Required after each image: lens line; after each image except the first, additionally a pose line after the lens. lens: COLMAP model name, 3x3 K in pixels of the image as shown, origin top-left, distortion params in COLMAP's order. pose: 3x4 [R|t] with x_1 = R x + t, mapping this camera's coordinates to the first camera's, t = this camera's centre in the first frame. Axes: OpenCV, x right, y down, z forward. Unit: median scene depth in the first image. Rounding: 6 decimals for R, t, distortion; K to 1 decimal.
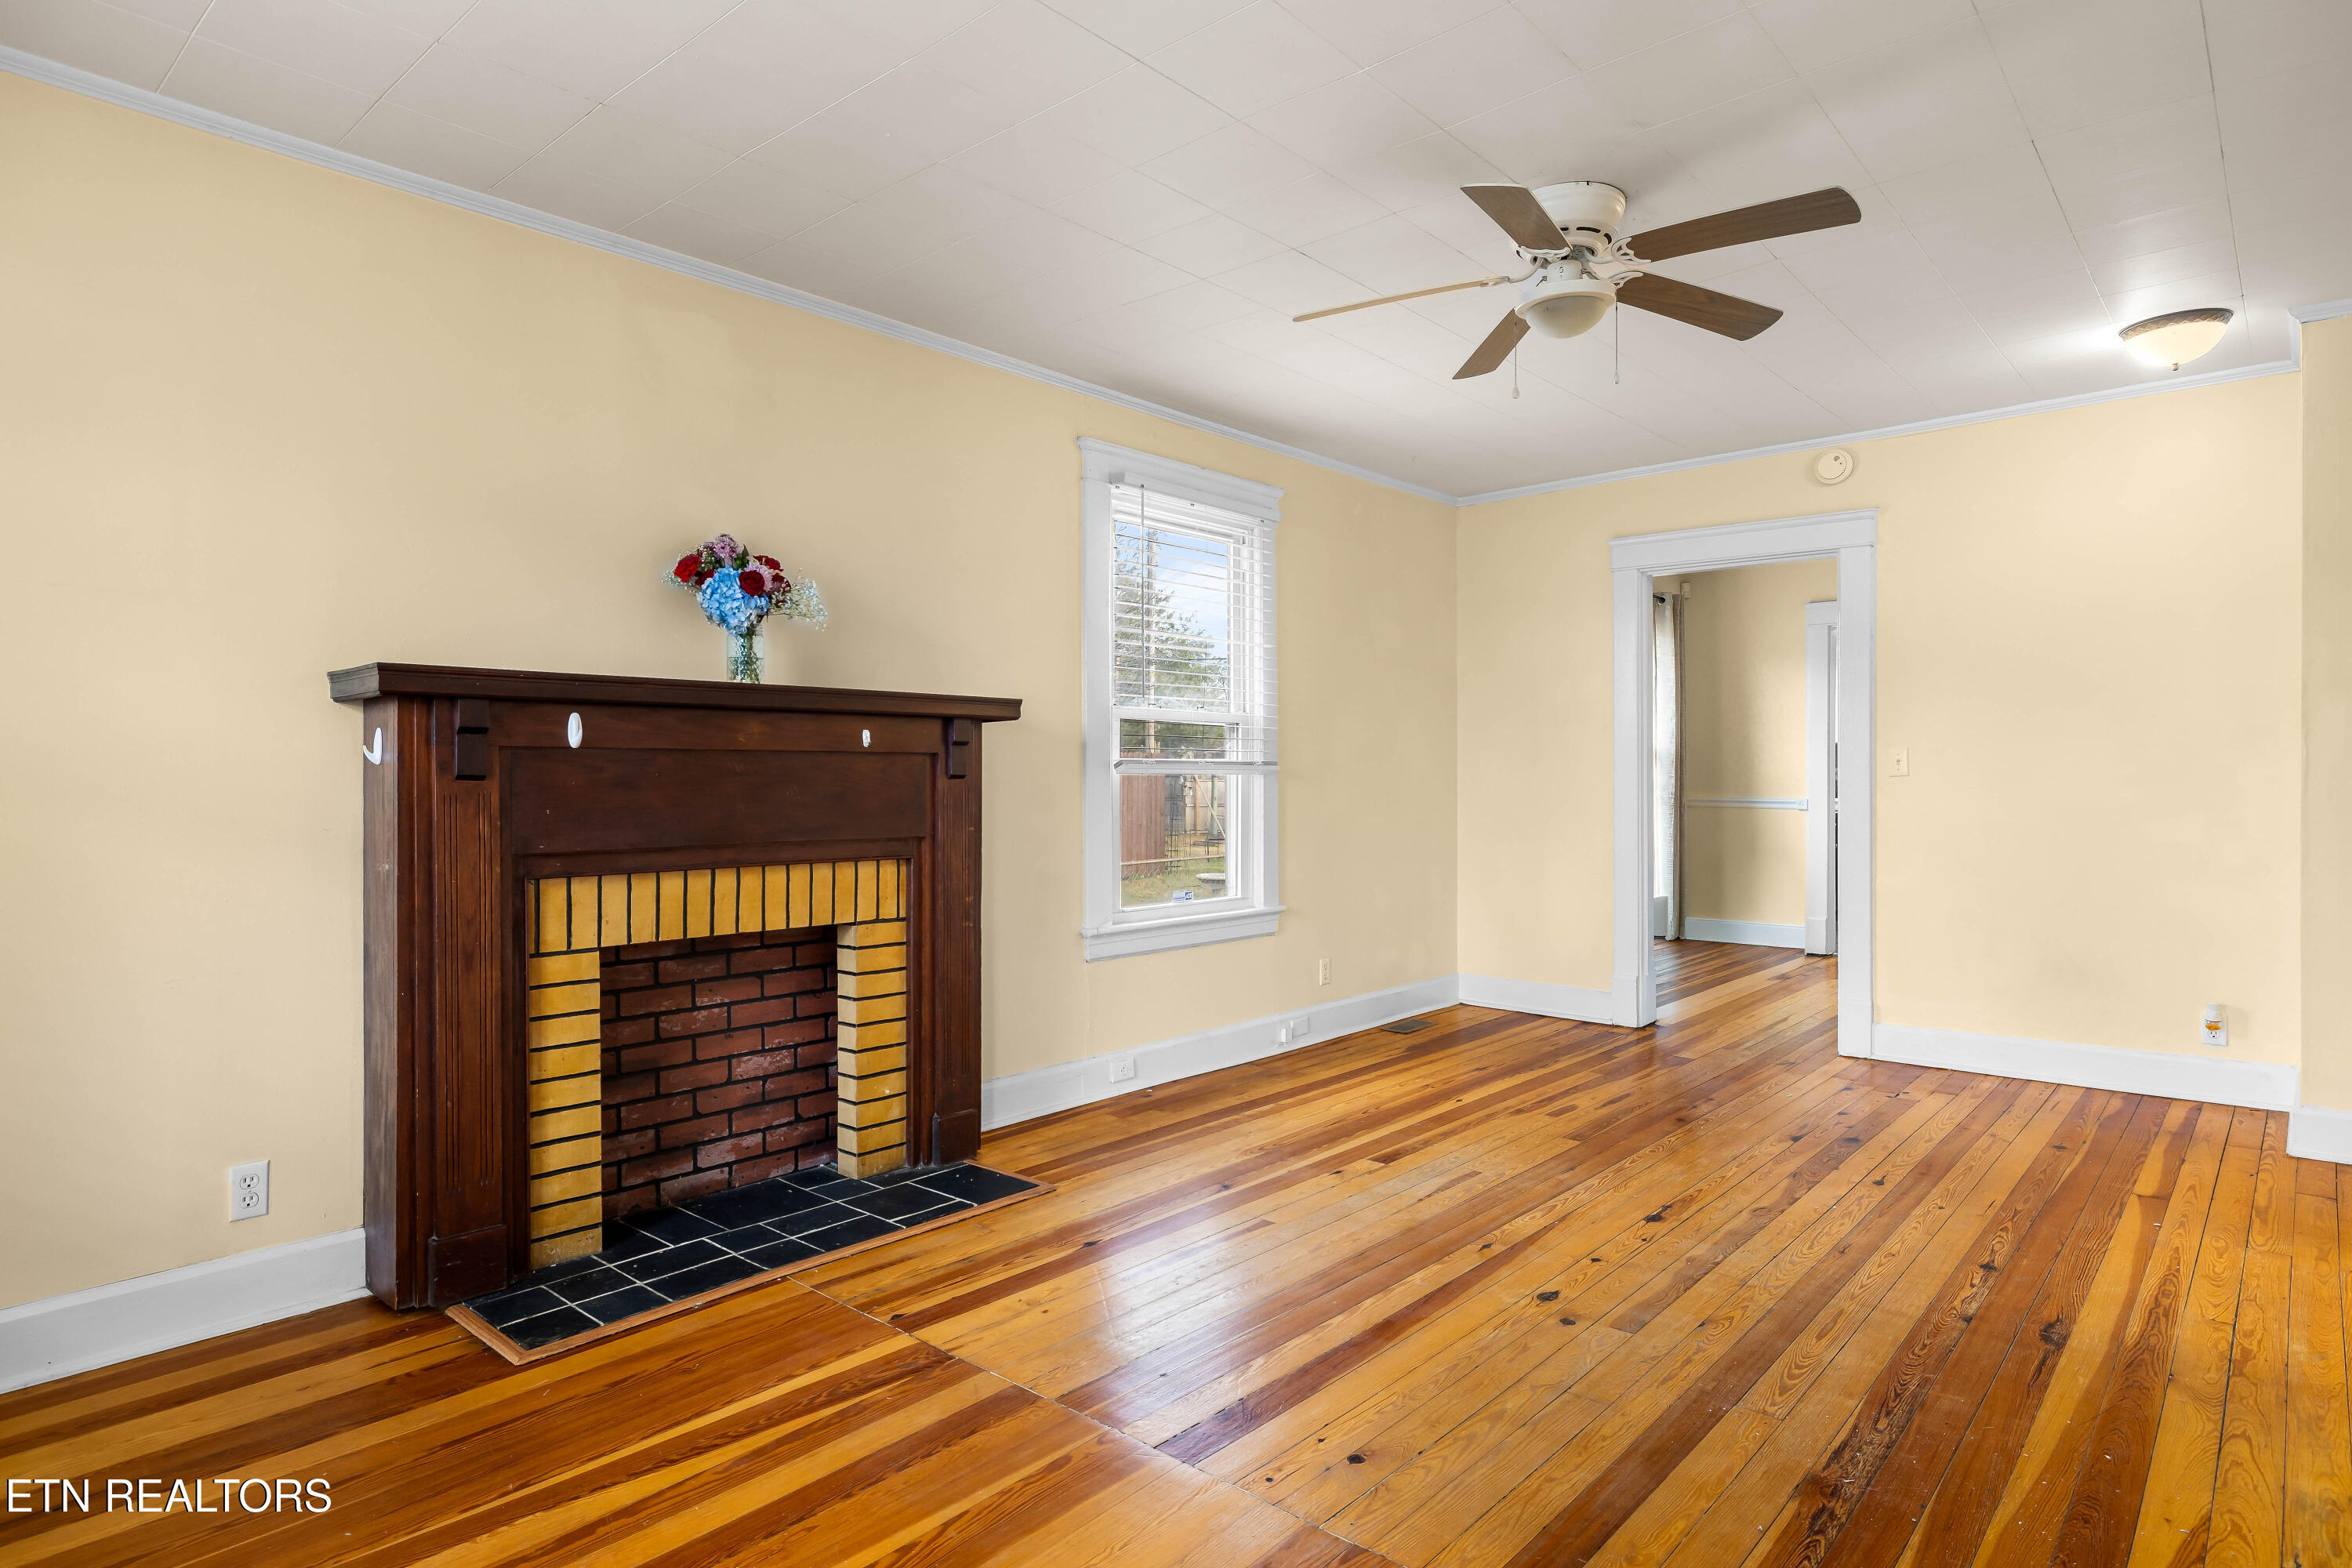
lens RADIAL K [[1293.3, 0, 1168.0], [0, 1293.3, 815.5], [0, 0, 1]] dist [0.001952, -0.000811]
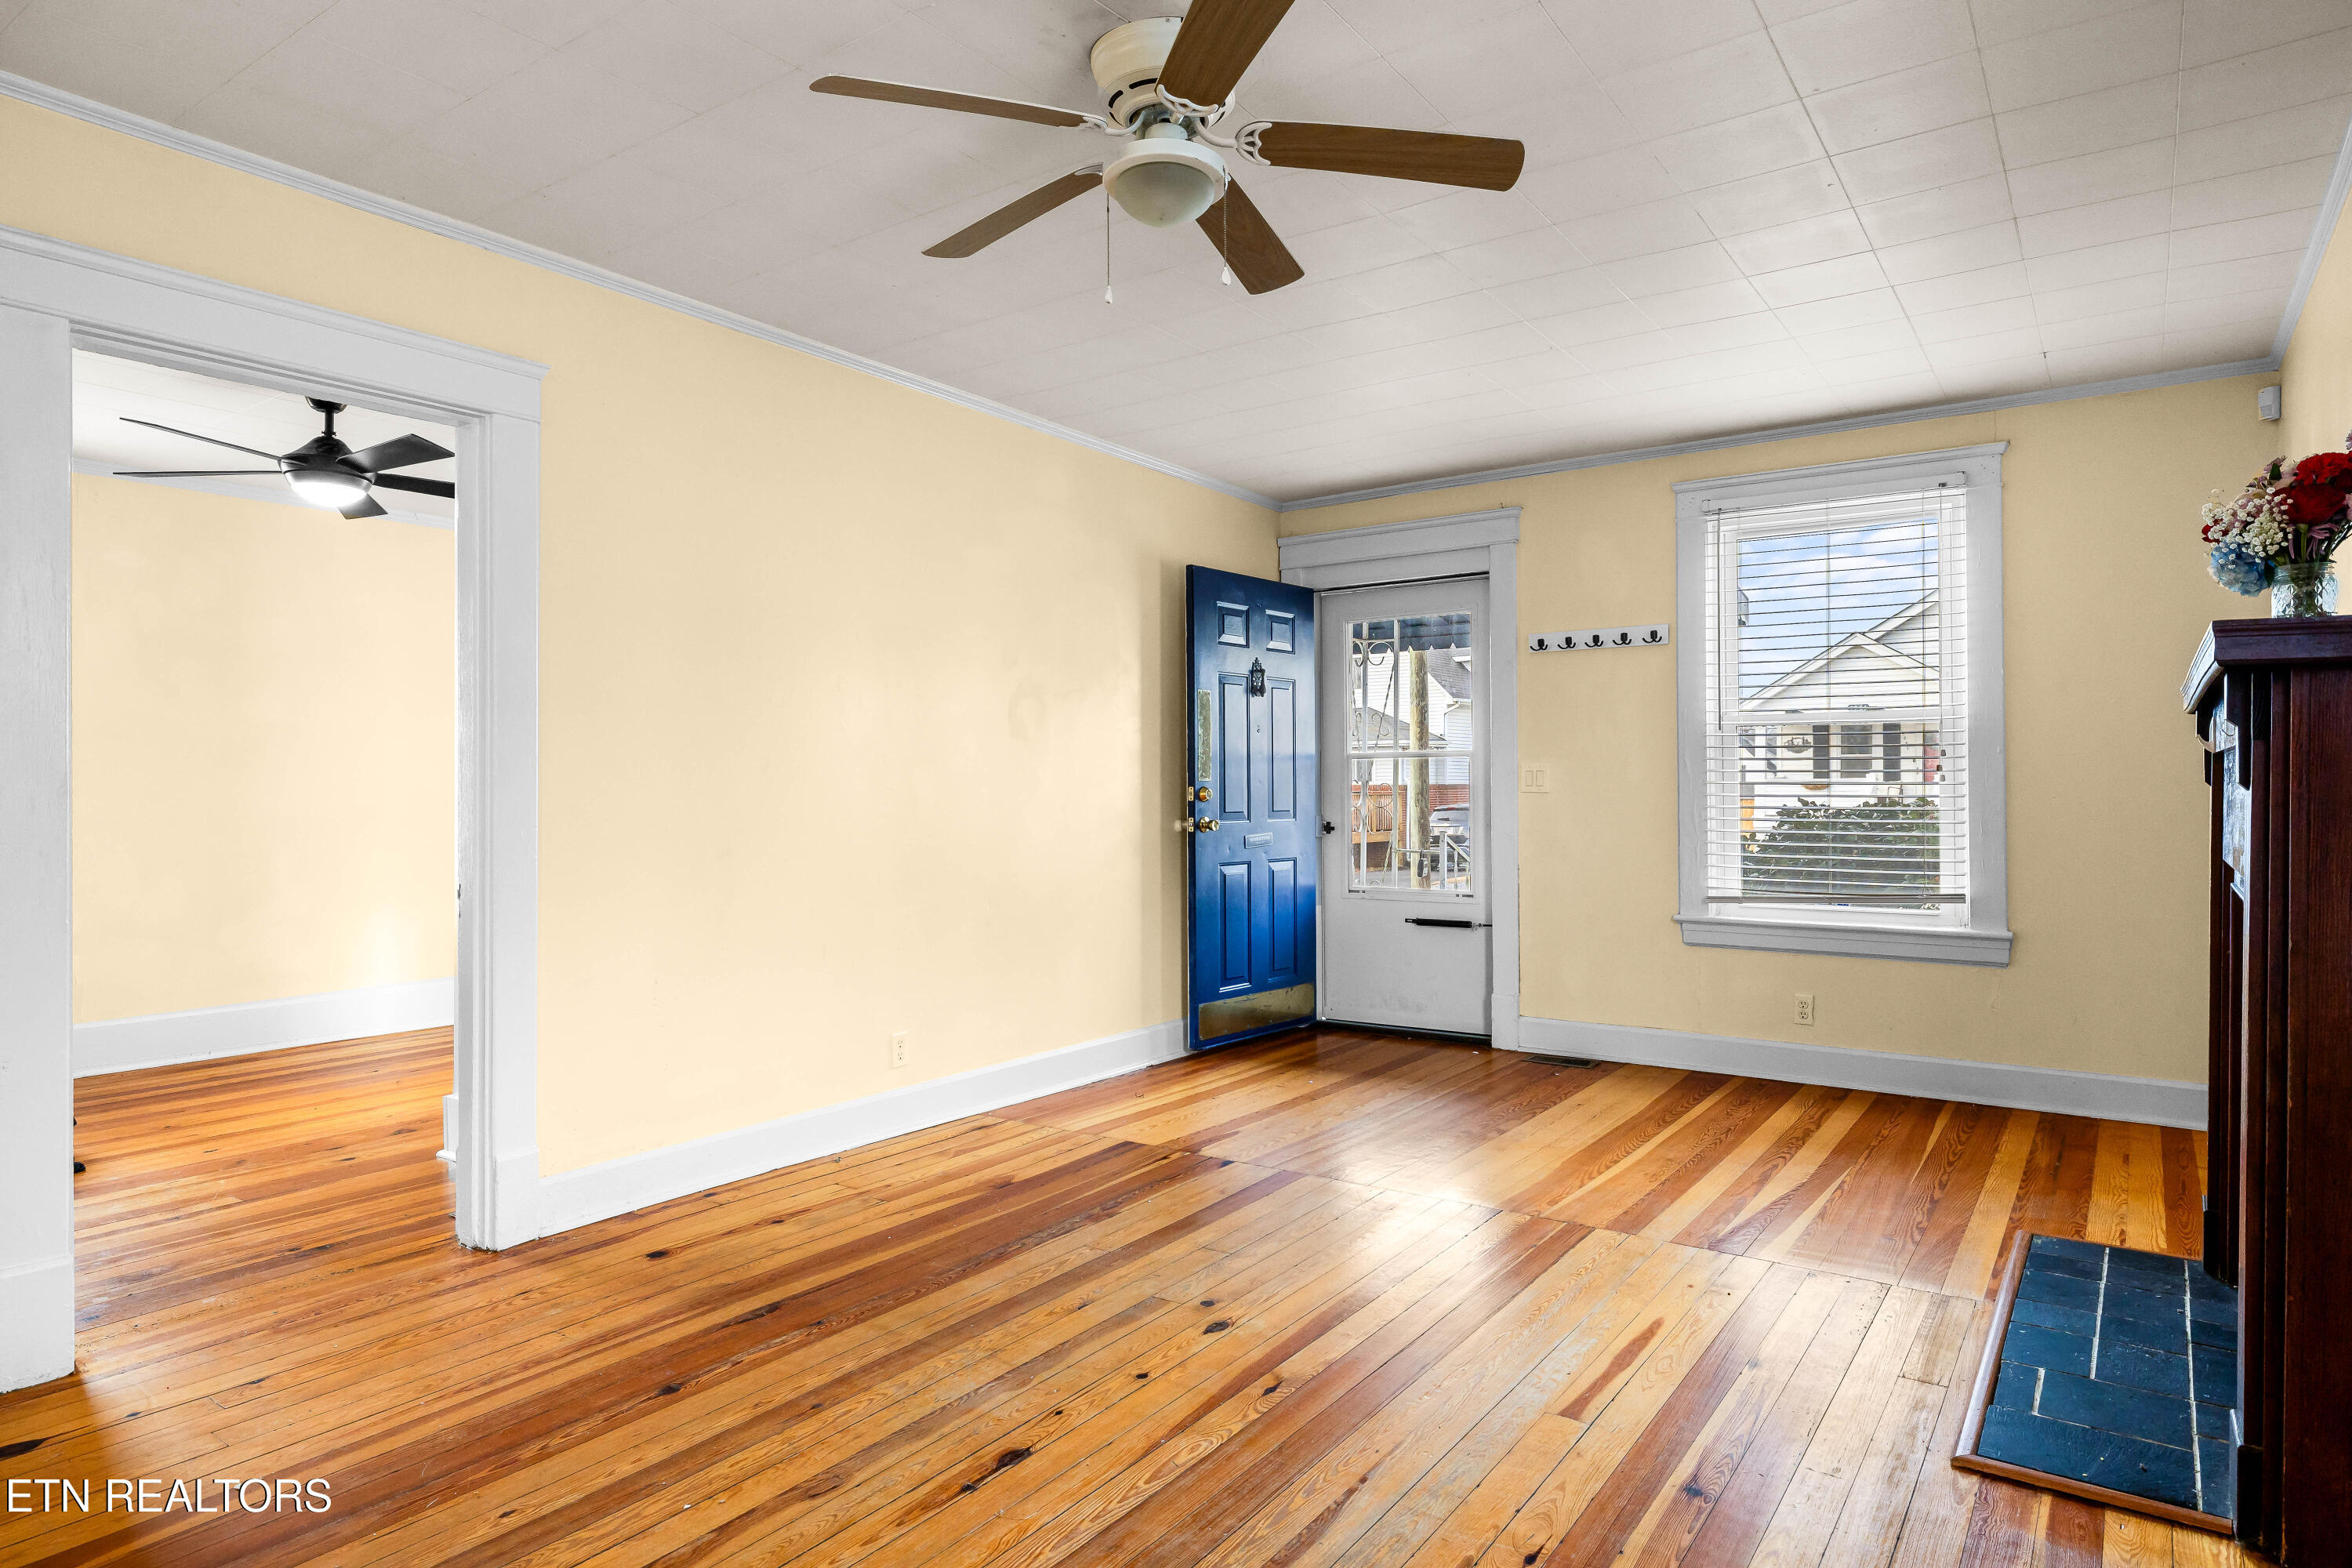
lens RADIAL K [[1358.9, 0, 1177.0], [0, 1358.9, 798.2], [0, 0, 1]] dist [-0.000848, 0.001980]
pose [[-0.994059, 0.005443, -0.108702, 0.358771], [0.000916, 0.999132, 0.041649, -0.052383], [0.108834, 0.041302, -0.993202, 1.651385]]
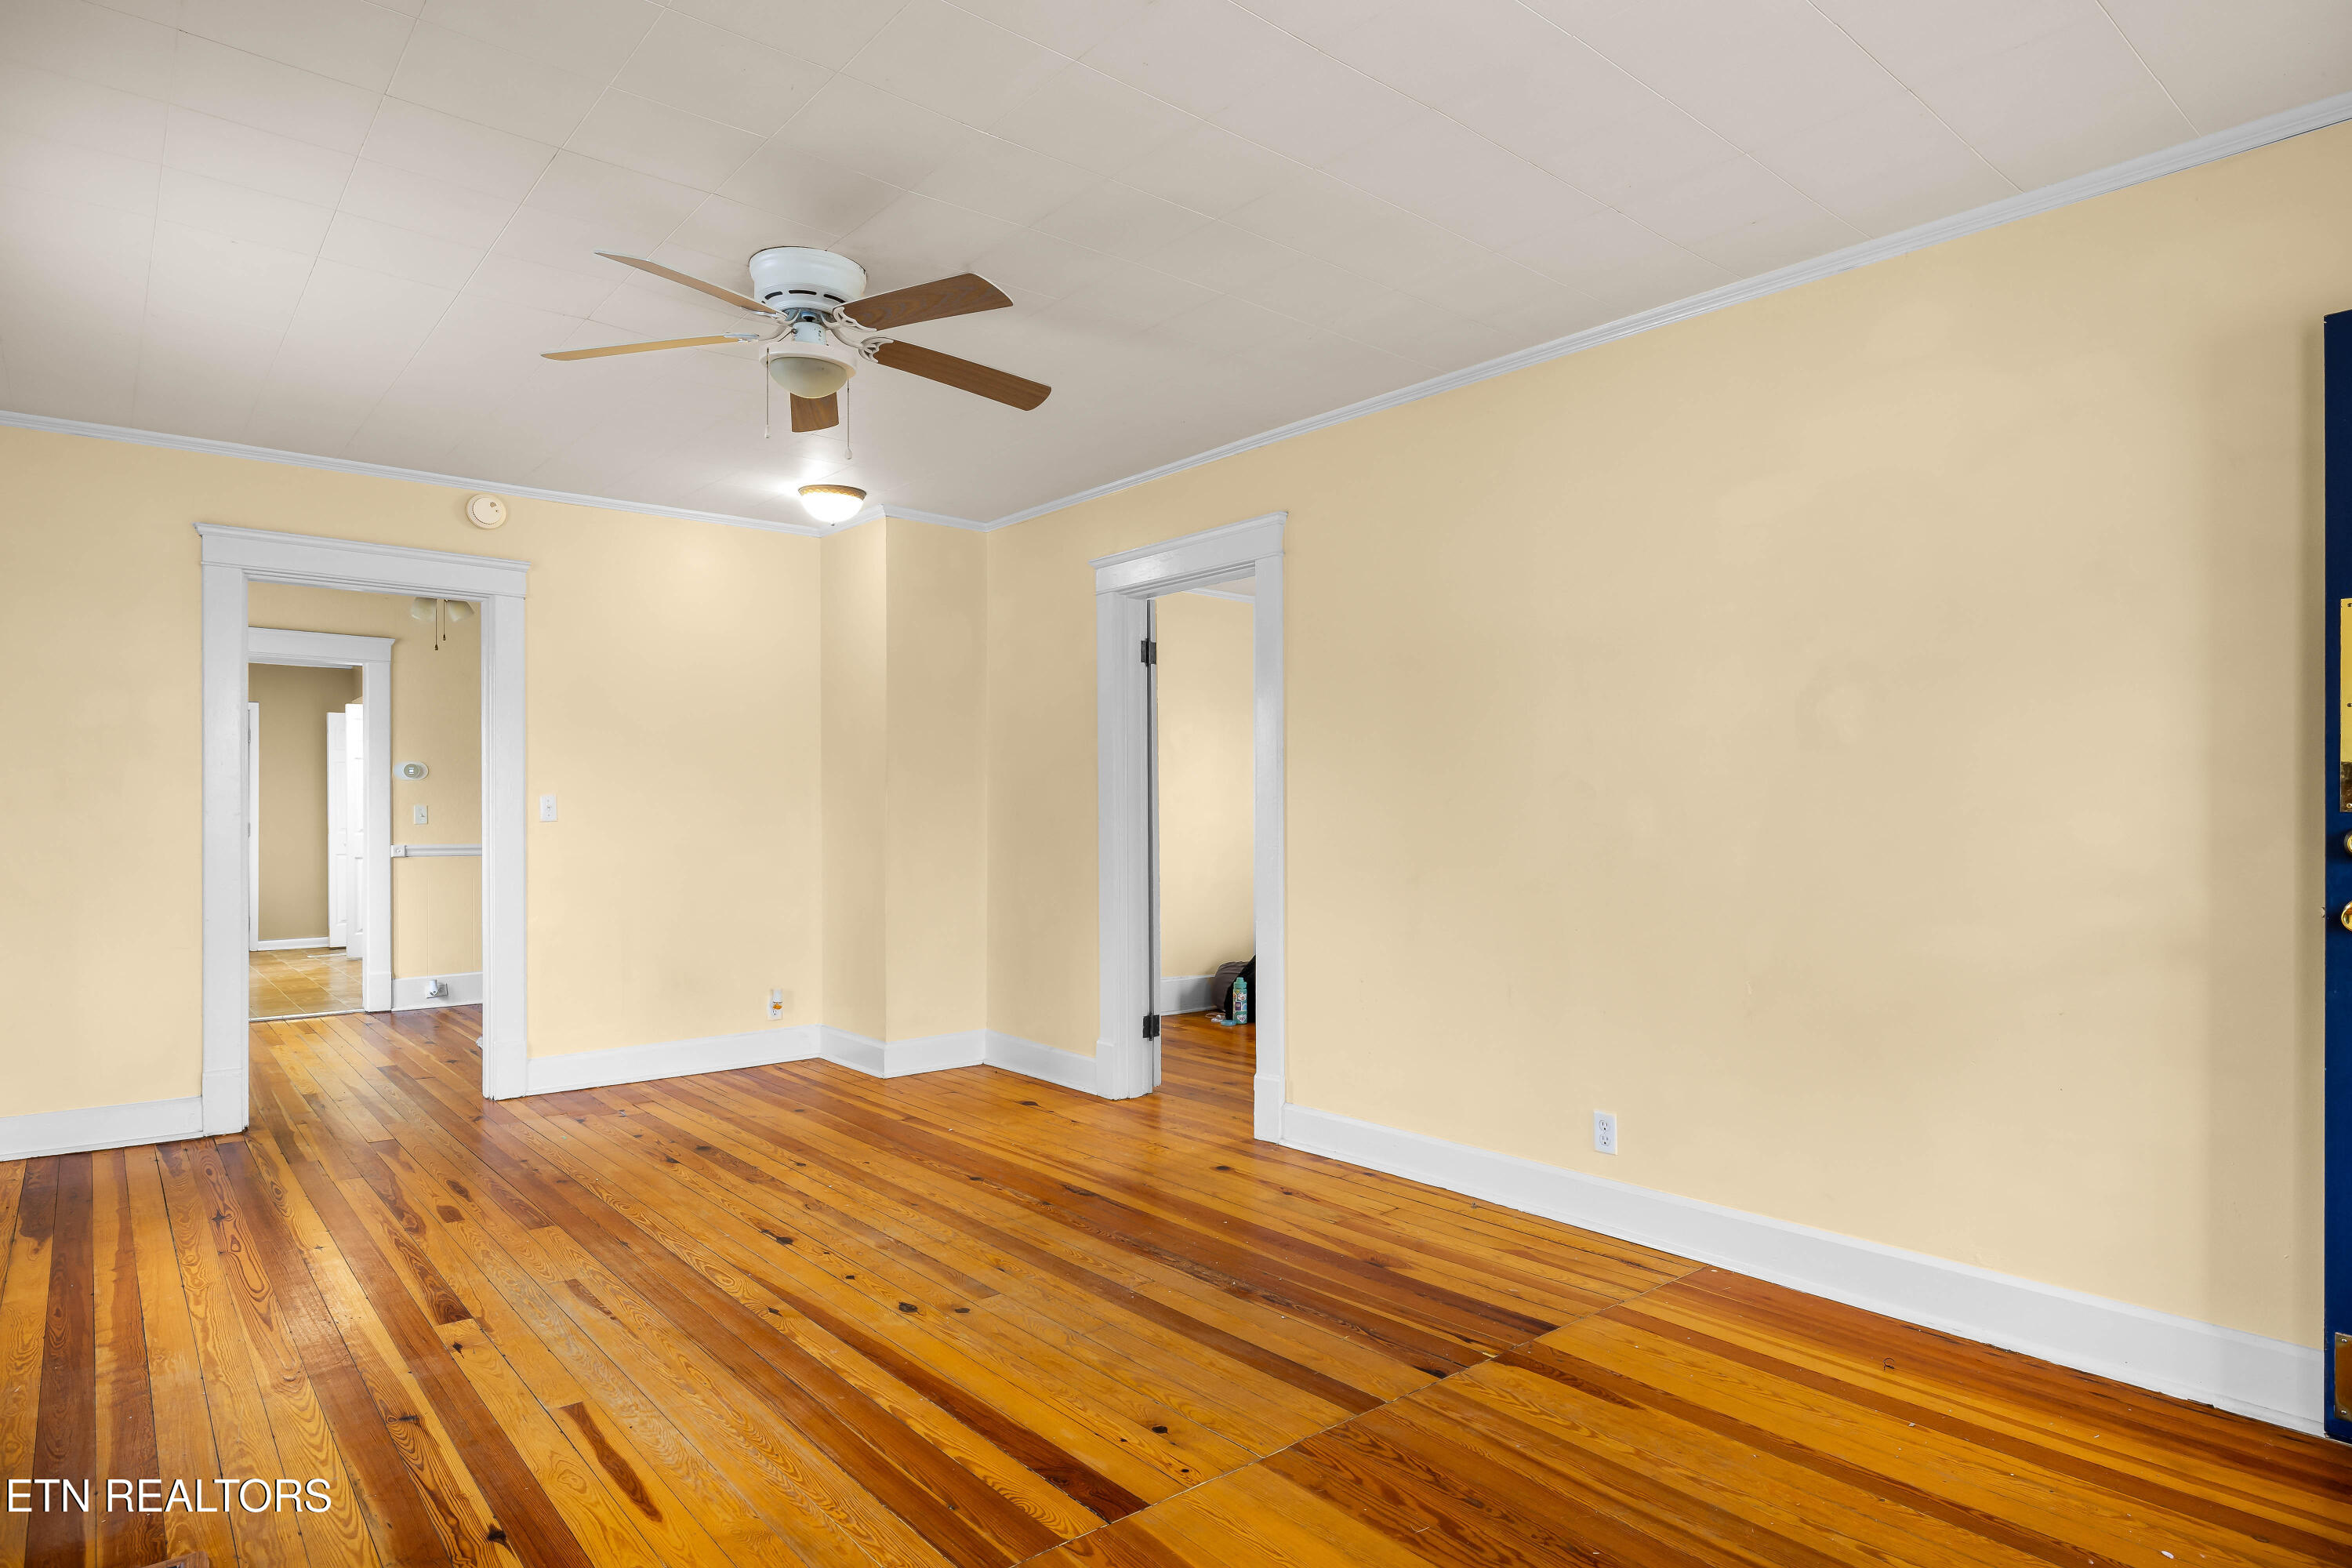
lens RADIAL K [[1293.3, 0, 1182.9], [0, 1293.3, 832.3], [0, 0, 1]] dist [0.001952, -0.000811]
pose [[0.143325, -0.011602, 0.989608, -0.605860], [0.031863, 0.999467, 0.007103, -0.017902], [-0.989163, 0.030514, 0.143619, 0.507746]]
